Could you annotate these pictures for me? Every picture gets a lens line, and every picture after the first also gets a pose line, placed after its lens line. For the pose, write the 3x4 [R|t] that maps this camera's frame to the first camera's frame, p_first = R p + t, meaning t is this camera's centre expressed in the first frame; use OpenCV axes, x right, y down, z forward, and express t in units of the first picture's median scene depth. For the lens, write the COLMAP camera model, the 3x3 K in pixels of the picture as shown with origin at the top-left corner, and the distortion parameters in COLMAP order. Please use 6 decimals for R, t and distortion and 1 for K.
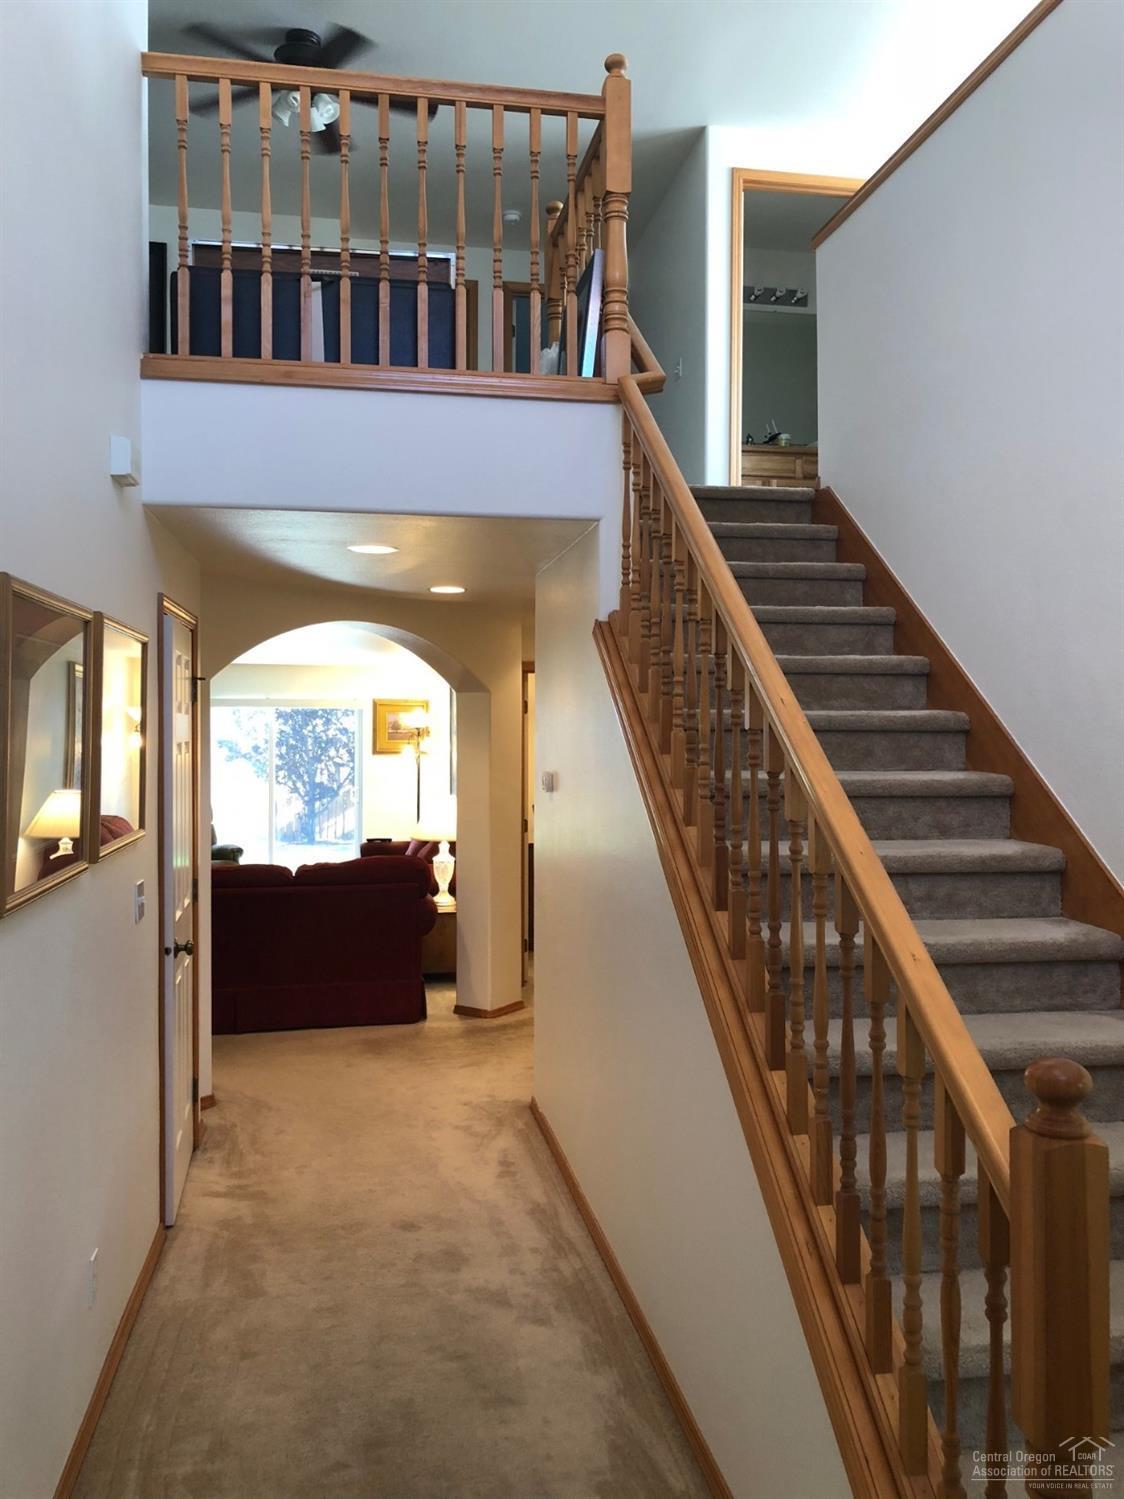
lens RADIAL K [[1222.8, 0, 562.0], [0, 1222.8, 749.5], [0, 0, 1]] dist [0.023014, -0.003464]
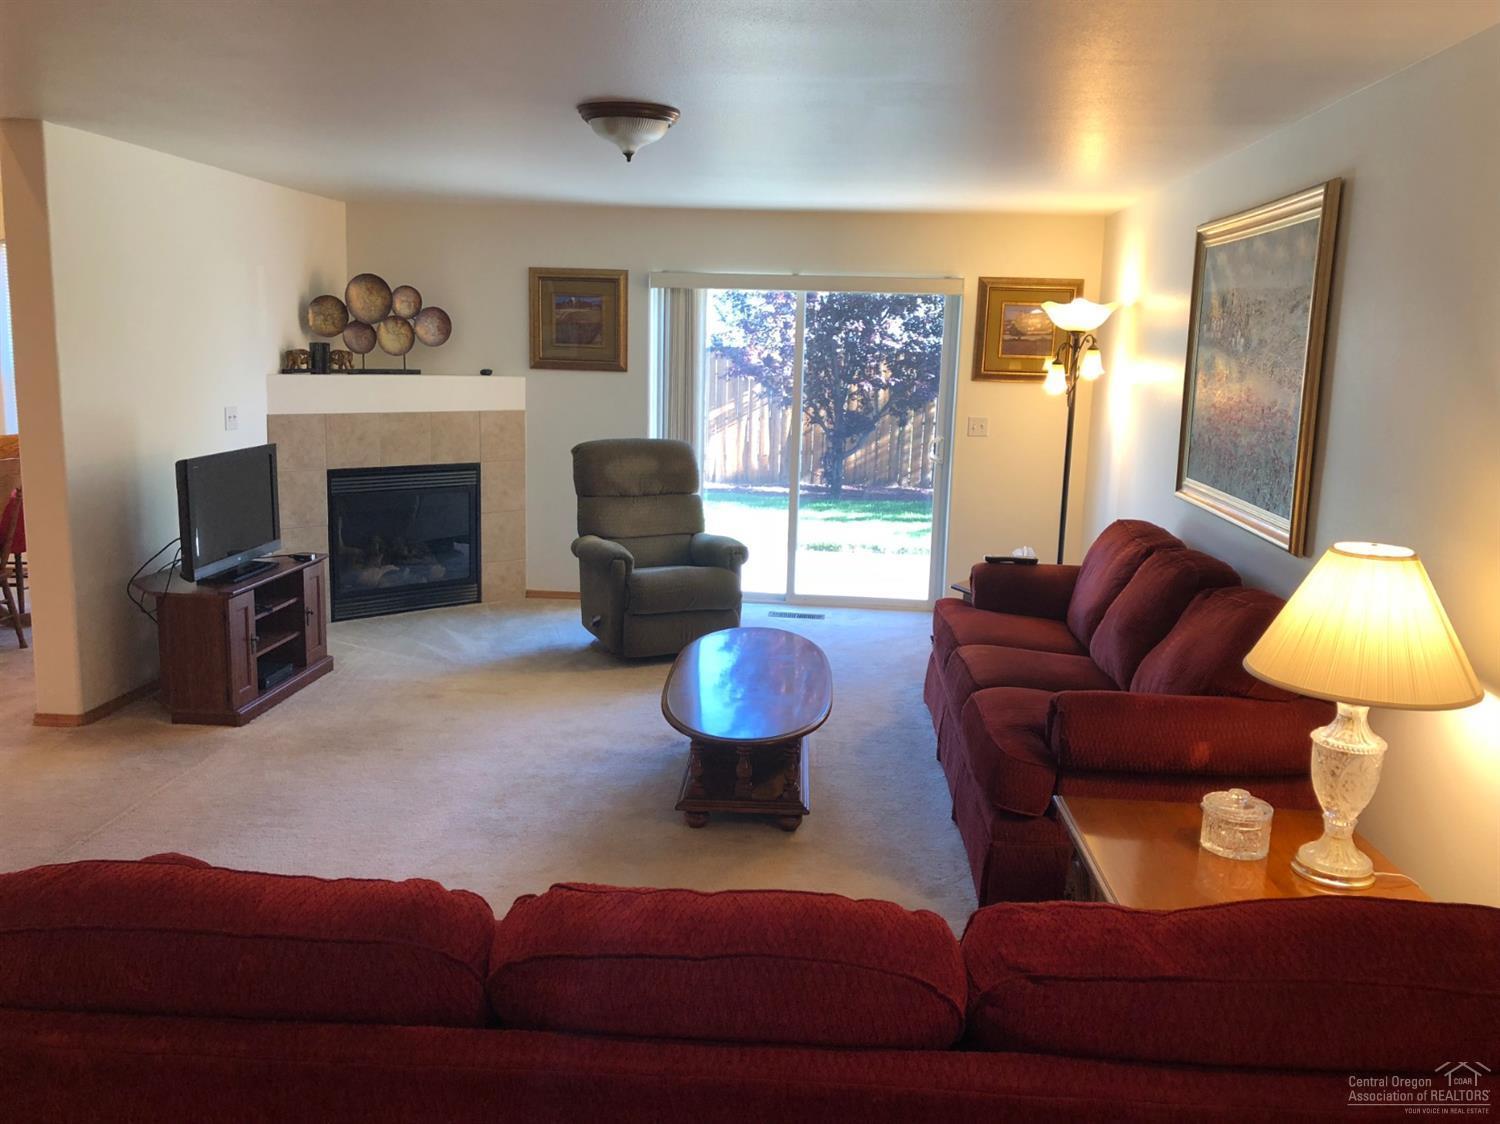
lens RADIAL K [[1223.6, 0, 752.5], [0, 1223.6, 546.1], [0, 0, 1]] dist [0.023014, -0.003464]
pose [[0.967445, 0.067416, -0.243937, -0.109915], [-0.031054, 0.988206, 0.149951, -0.001348], [0.251169, -0.137494, 0.958128, 0.426934]]
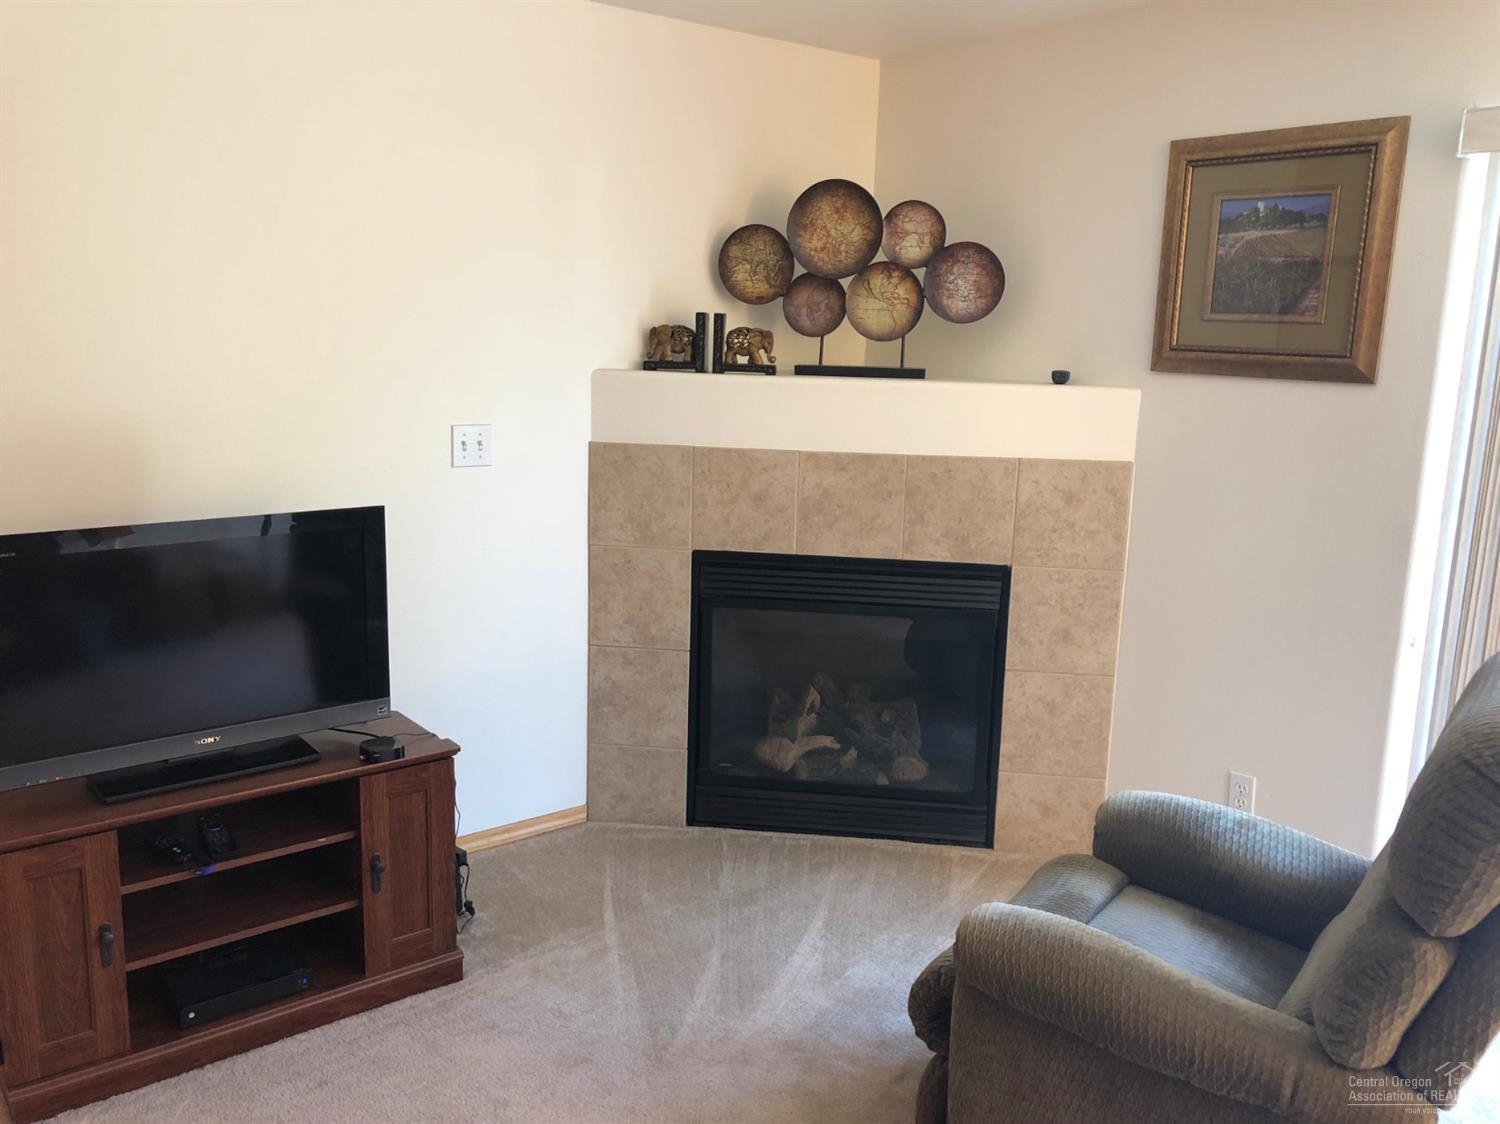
lens RADIAL K [[1223.6, 0, 752.5], [0, 1223.6, 546.1], [0, 0, 1]] dist [0.023014, -0.003464]
pose [[0.471994, 0.175898, -0.863876, -0.143346], [-0.040074, 0.983161, 0.178291, -0.000998], [0.880691, -0.049533, 0.471095, 0.624707]]
